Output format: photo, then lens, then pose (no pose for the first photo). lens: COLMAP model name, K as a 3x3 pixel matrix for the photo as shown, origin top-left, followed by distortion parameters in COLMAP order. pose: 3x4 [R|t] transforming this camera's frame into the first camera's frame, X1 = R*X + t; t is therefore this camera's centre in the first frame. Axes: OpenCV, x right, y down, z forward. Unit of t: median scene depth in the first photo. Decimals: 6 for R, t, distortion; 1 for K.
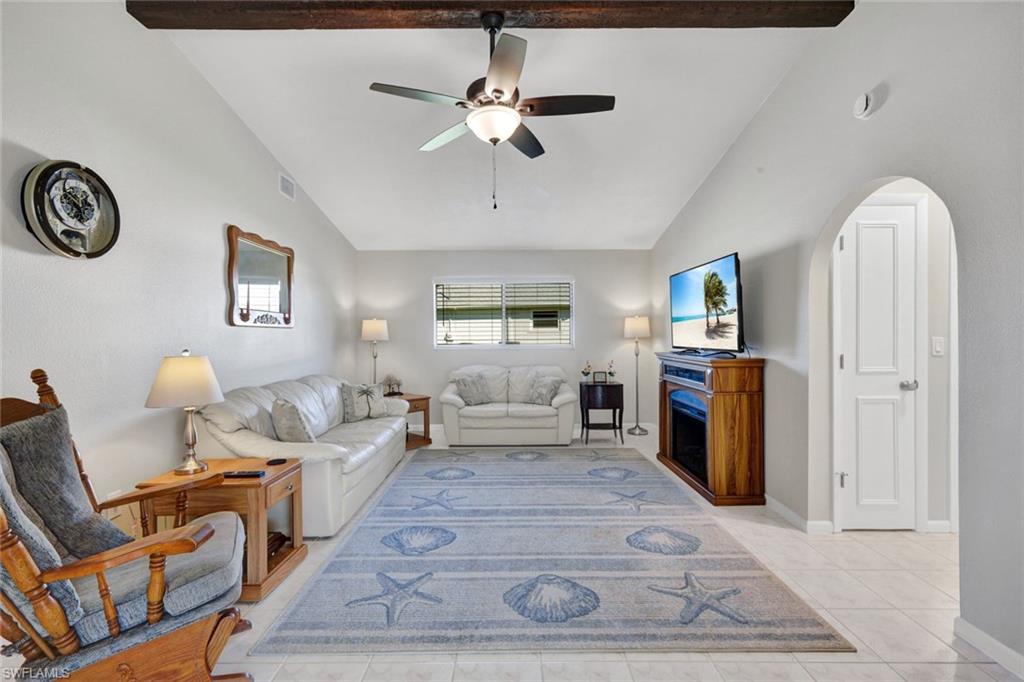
lens RADIAL K [[451.8, 0, 511.1], [0, 451.8, 339.7], [0, 0, 1]] dist [0.013833, -0.000516]
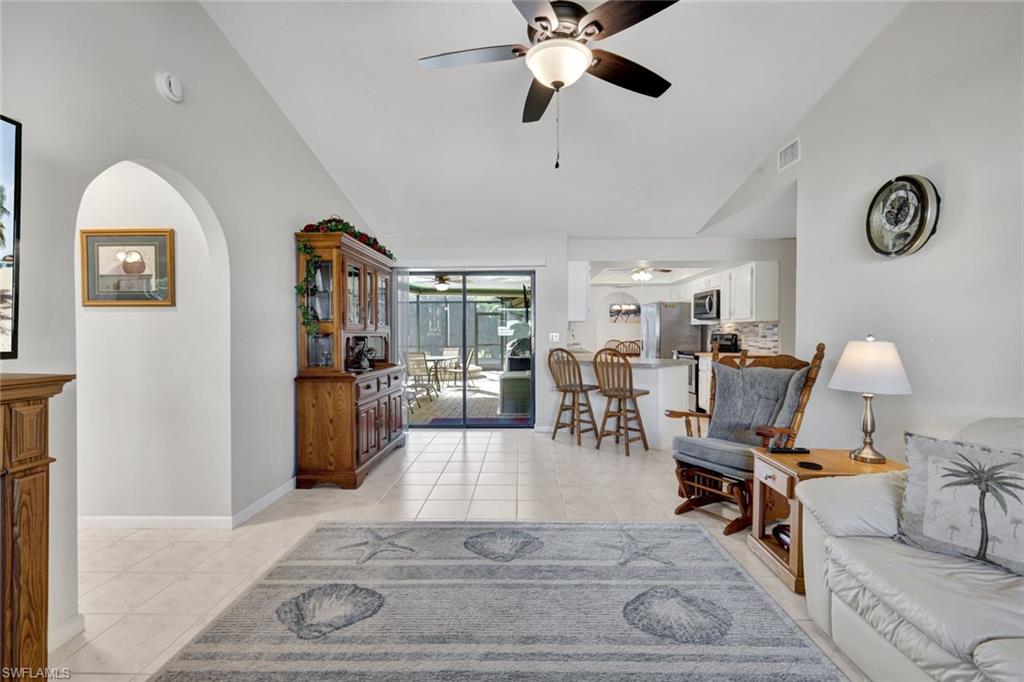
lens RADIAL K [[451.8, 0, 511.1], [0, 451.8, 339.7], [0, 0, 1]] dist [0.013833, -0.000516]
pose [[-0.999794, 0.007372, 0.018899, 0.037929], [0.007737, 0.999783, 0.019329, 0.009177], [-0.018752, 0.019471, -0.999635, 1.967077]]
